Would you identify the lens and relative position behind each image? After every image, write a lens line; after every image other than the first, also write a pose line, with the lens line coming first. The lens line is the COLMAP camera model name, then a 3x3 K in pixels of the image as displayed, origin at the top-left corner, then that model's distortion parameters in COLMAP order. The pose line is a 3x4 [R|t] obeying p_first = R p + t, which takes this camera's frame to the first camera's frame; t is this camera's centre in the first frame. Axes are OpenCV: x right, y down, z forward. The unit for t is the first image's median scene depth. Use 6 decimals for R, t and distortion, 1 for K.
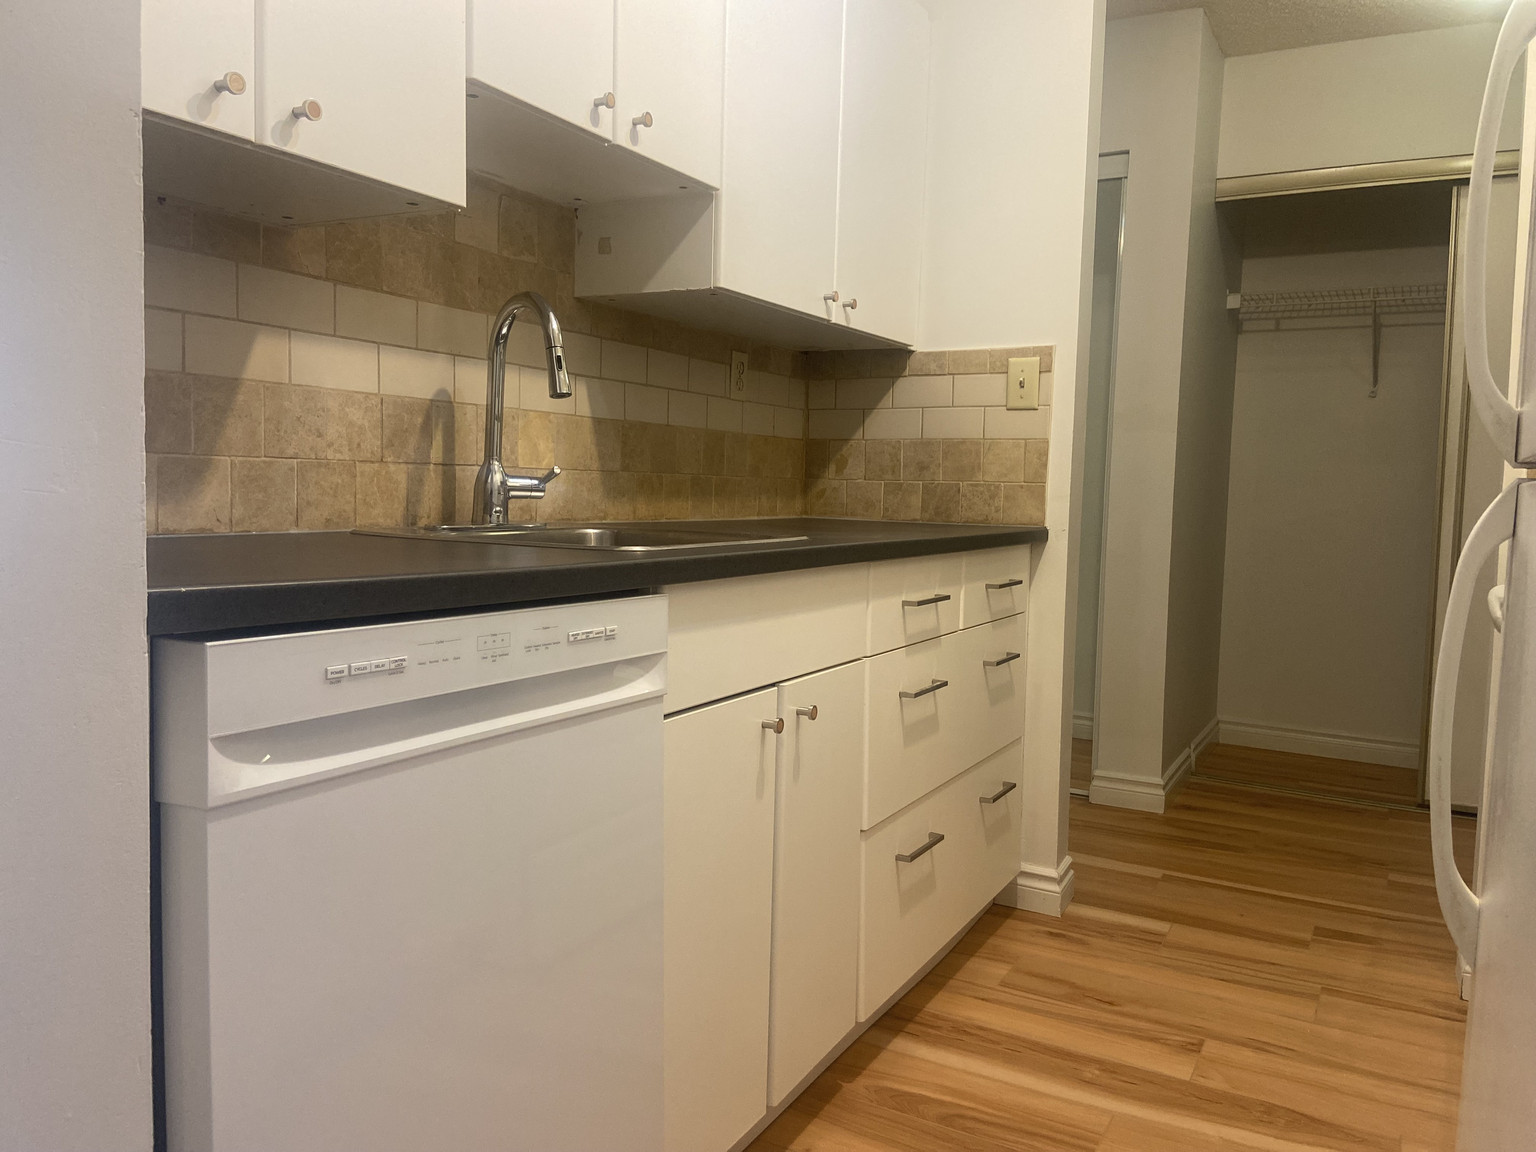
lens RADIAL K [[1160.2, 0, 764.4], [0, 1160.2, 565.4], [0, 0, 1]] dist [0.035428, -0.050231]
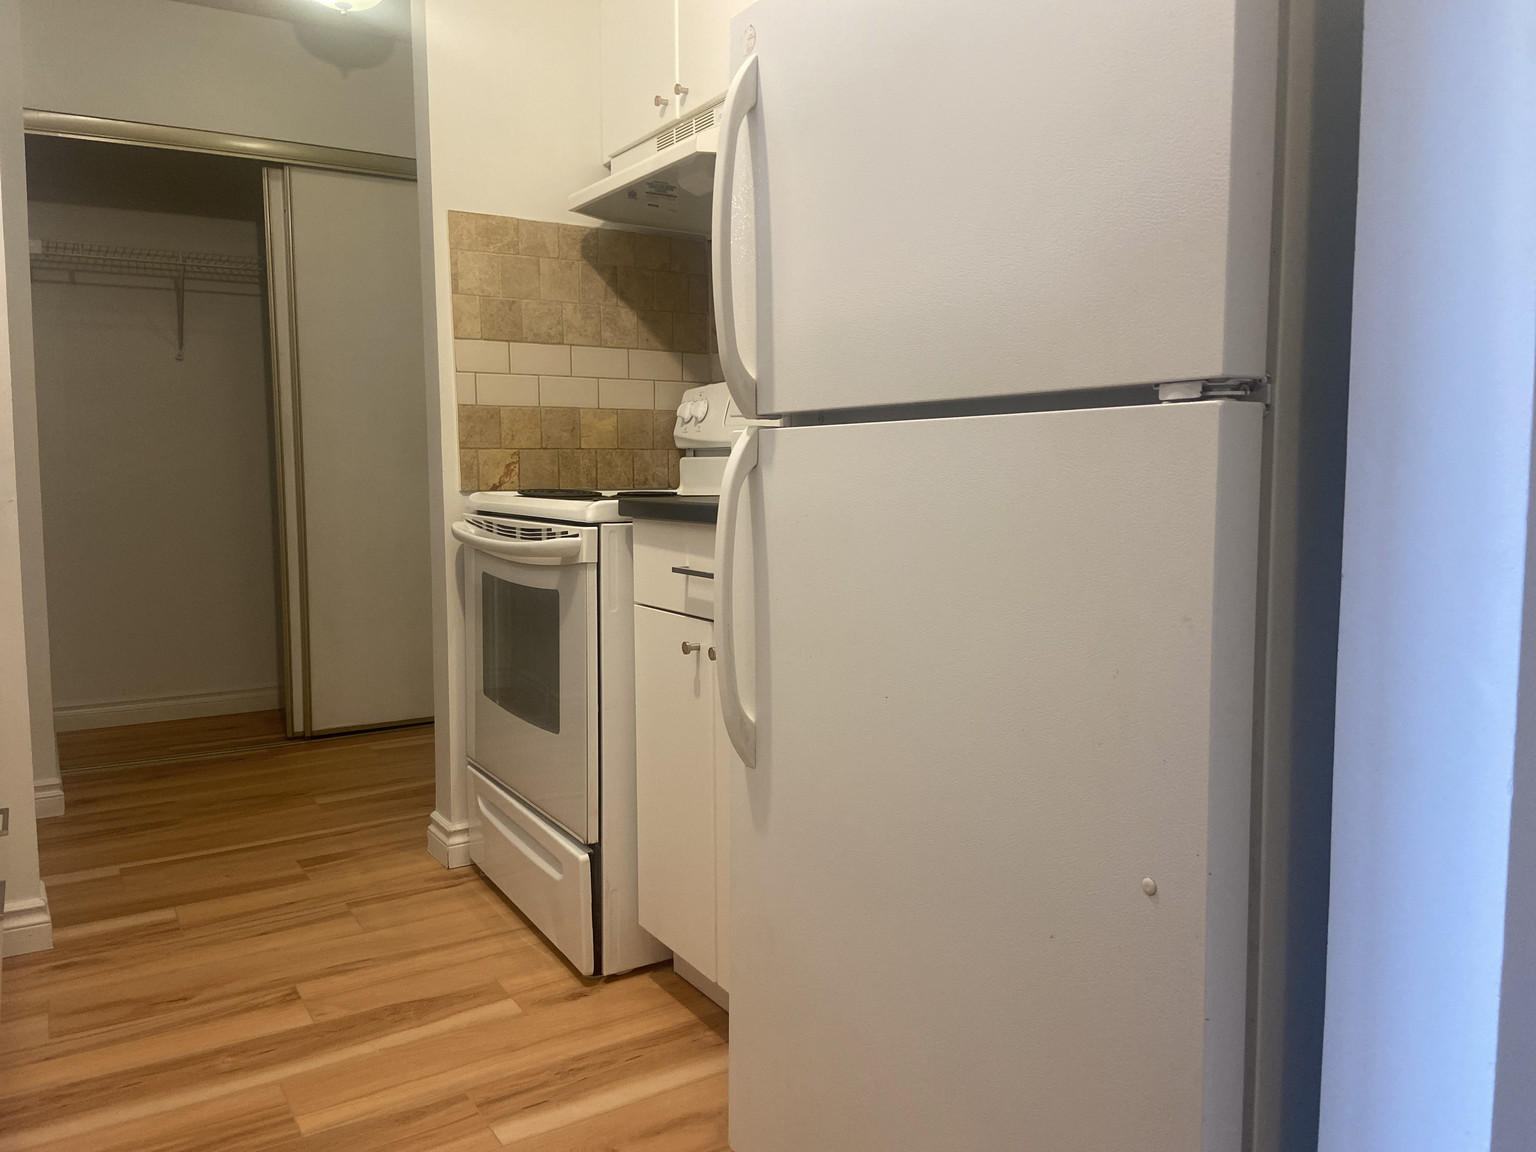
lens RADIAL K [[1160.2, 0, 771.5], [0, 1160.2, 570.8], [0, 0, 1]] dist [0.035428, -0.050231]
pose [[0.483234, -0.117275, 0.867601, -0.244801], [0.087680, 0.992488, 0.085320, -0.006543], [-0.871089, 0.034842, 0.489887, 0.109268]]
